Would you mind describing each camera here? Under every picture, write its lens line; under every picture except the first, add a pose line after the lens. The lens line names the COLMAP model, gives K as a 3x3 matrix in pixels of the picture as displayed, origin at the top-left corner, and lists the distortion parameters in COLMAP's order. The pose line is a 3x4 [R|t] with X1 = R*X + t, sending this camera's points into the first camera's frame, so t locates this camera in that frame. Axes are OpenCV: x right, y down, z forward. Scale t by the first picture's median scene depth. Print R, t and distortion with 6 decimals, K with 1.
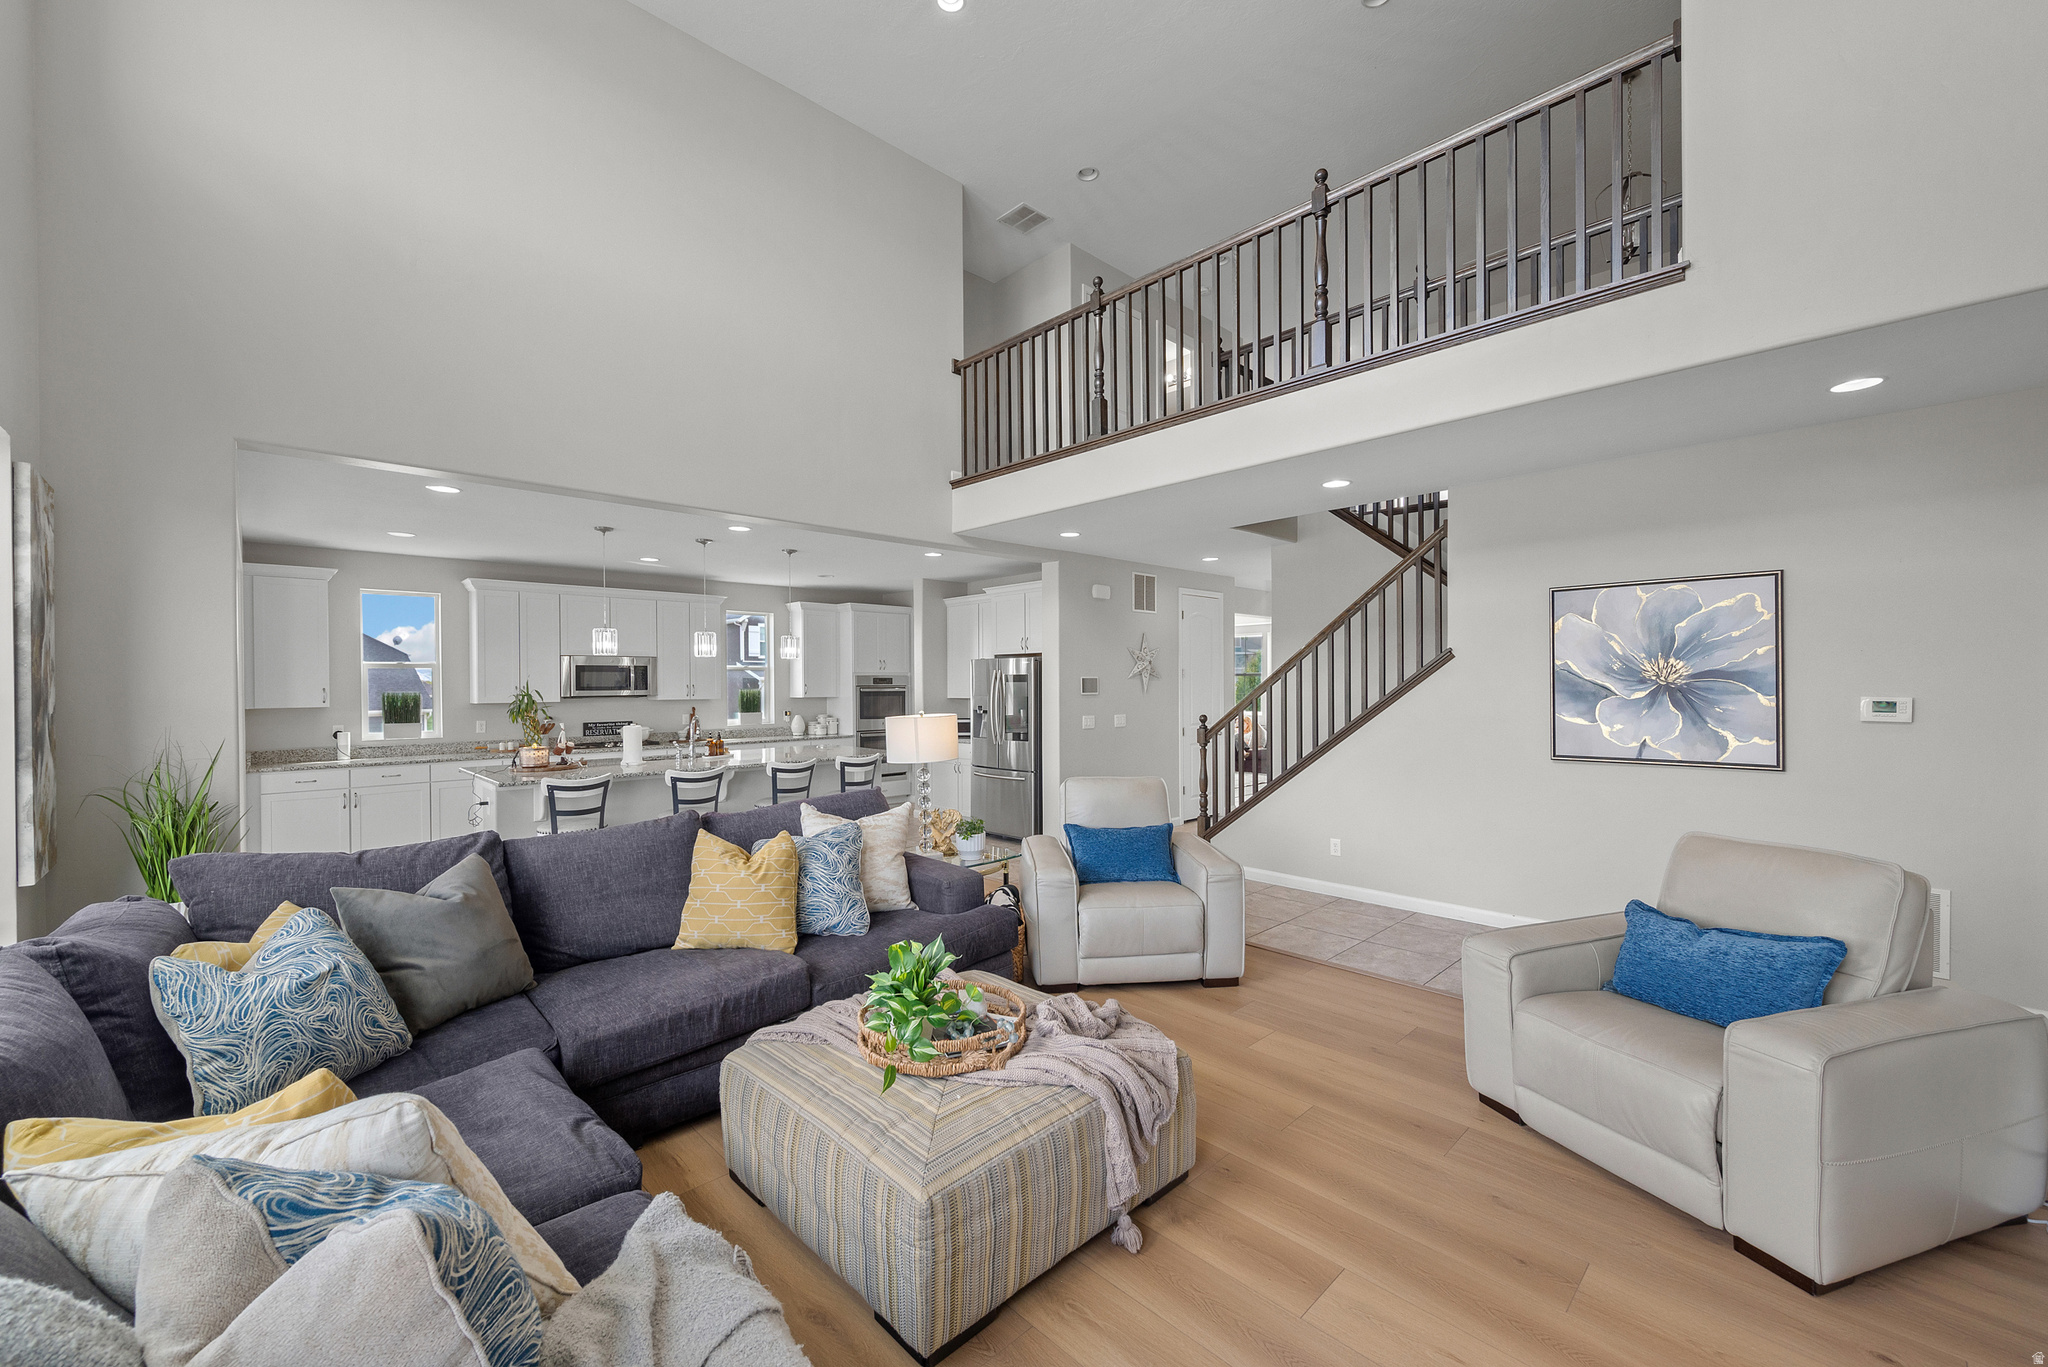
lens RADIAL K [[816.2, 0, 1041.9], [0, 816.2, 687.1], [0, 0, 1]] dist [-0.006868, 0.001250]
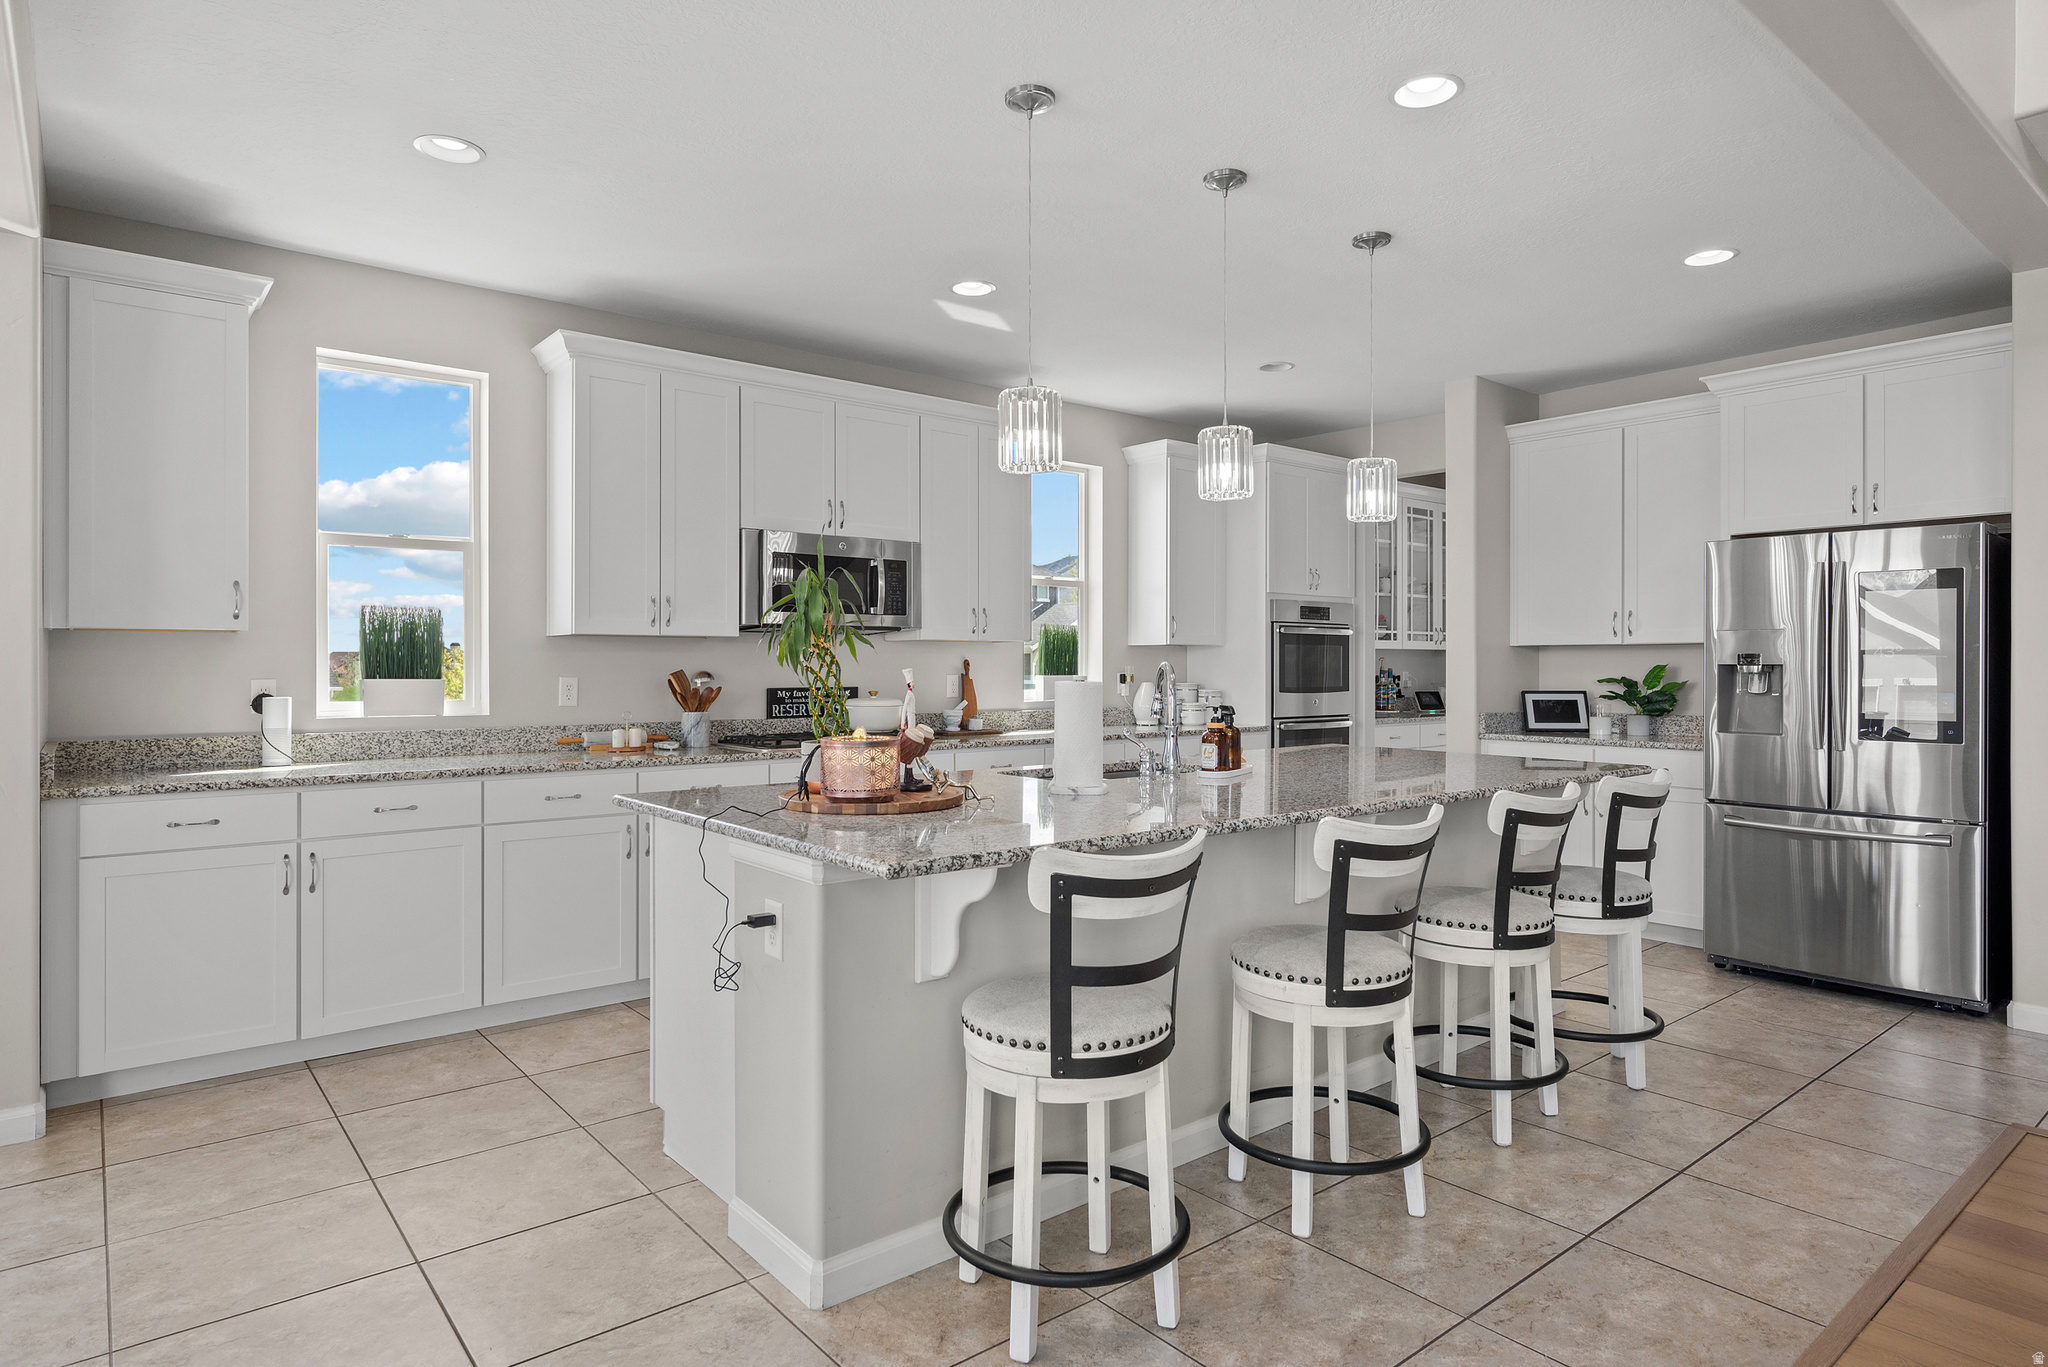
lens RADIAL K [[1151.7, 0, 1038.2], [0, 1151.7, 662.7], [0, 0, 1]] dist [-0.000044, -0.000661]
pose [[0.996336, 0.006916, -0.085248, -0.437588], [-0.007402, 0.999958, -0.005382, 0.038870], [0.085207, 0.005994, 0.996345, 0.466337]]
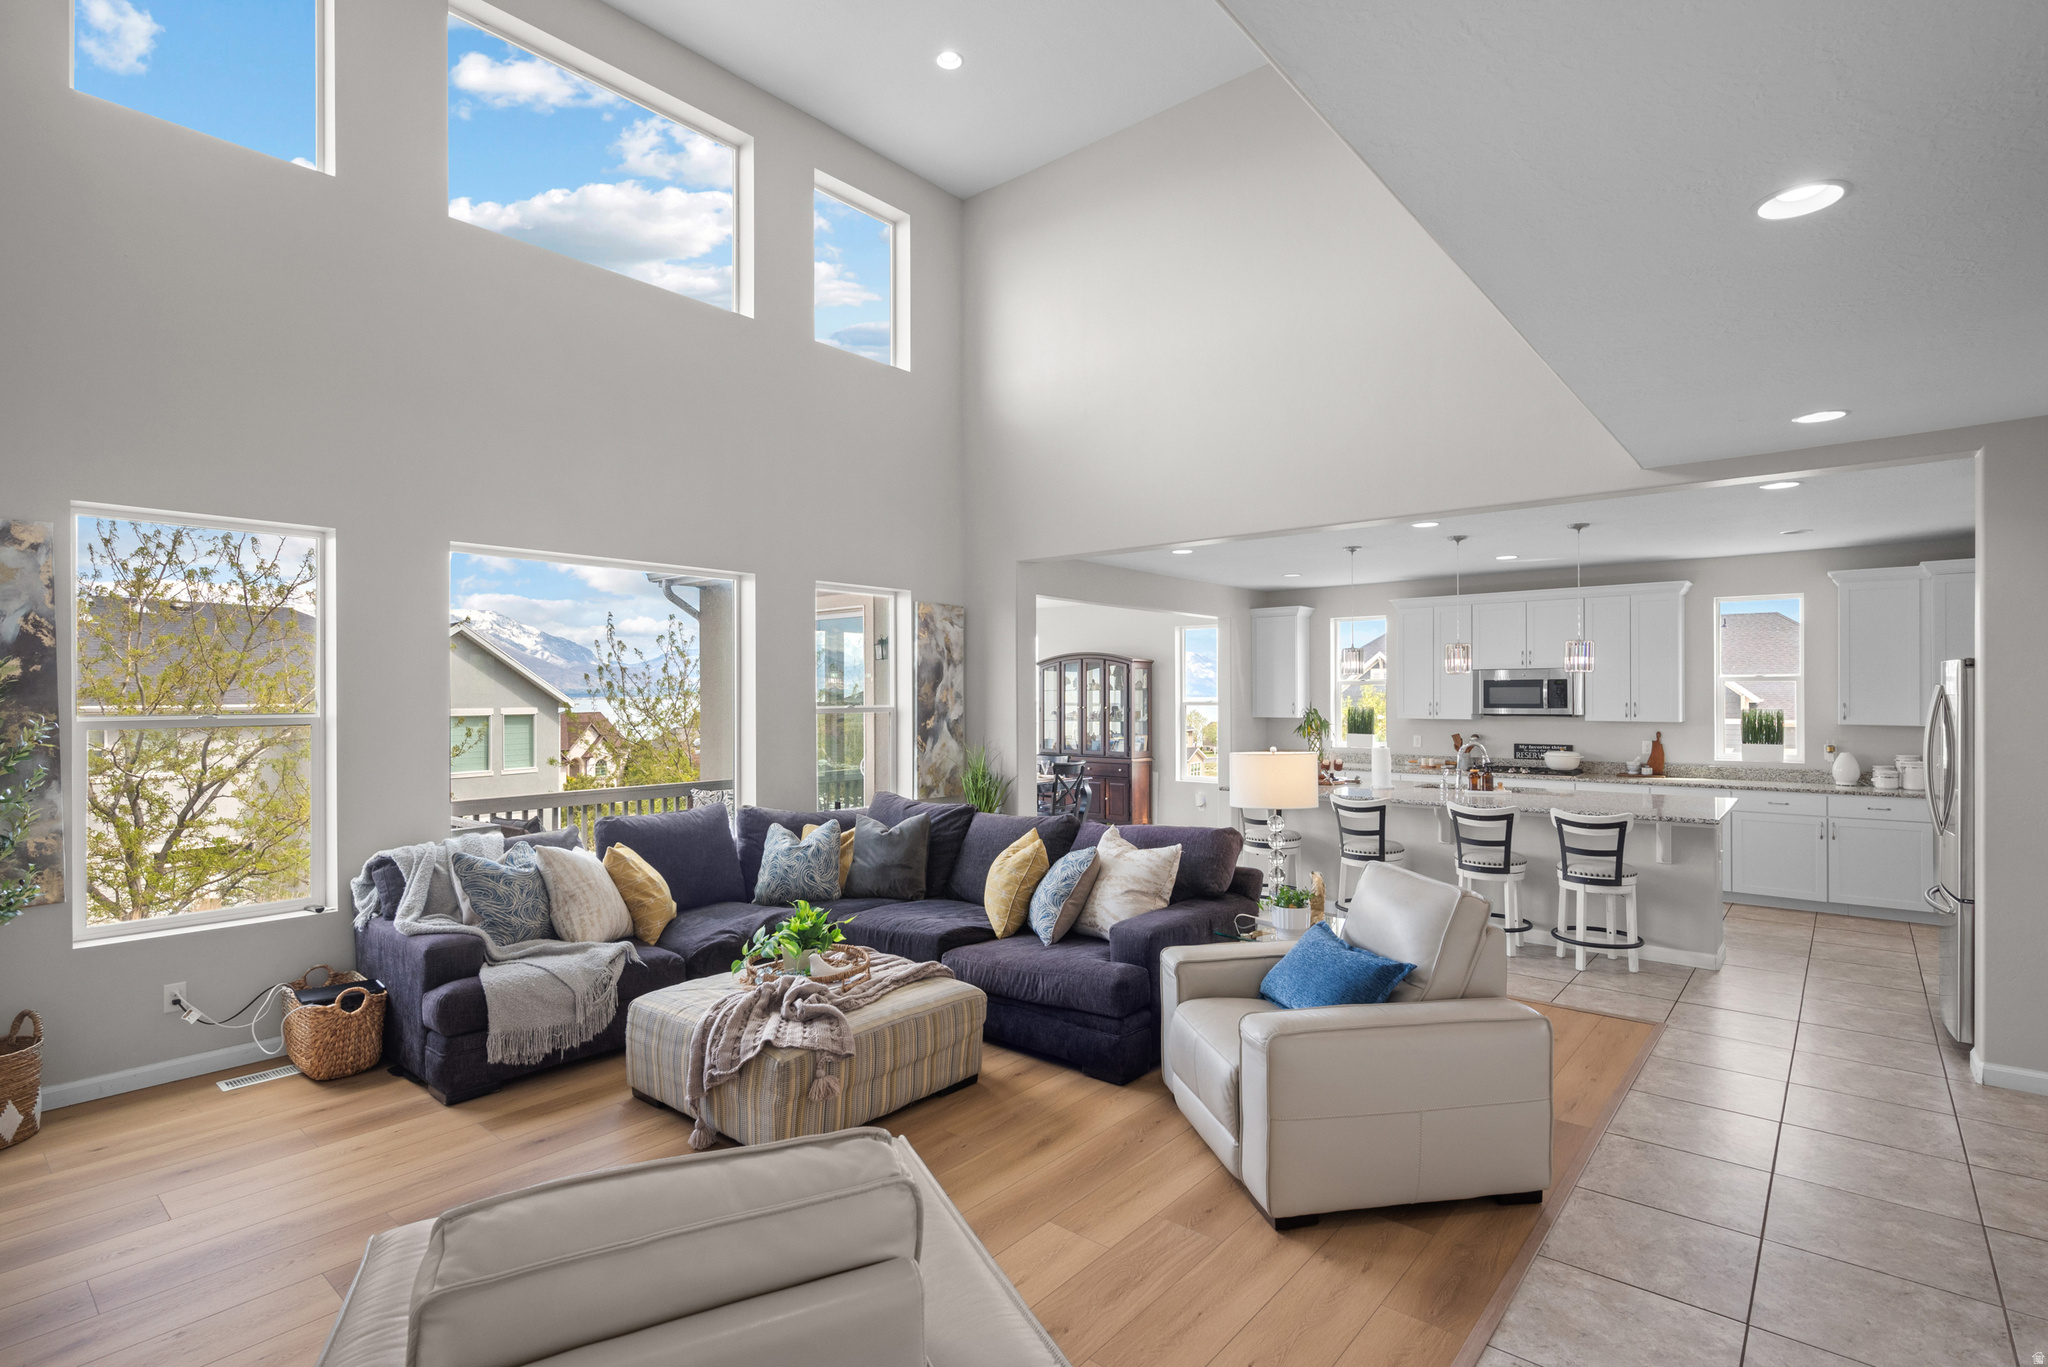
lens RADIAL K [[976.5, 0, 1016.1], [0, 976.5, 688.5], [0, 0, 1]] dist [-0.003391, 0.000166]
pose [[0.084369, 0.001835, -0.996433, 0.556183], [-0.000478, 0.999998, 0.001801, -0.022252], [0.996434, 0.000324, 0.084370, 0.438349]]
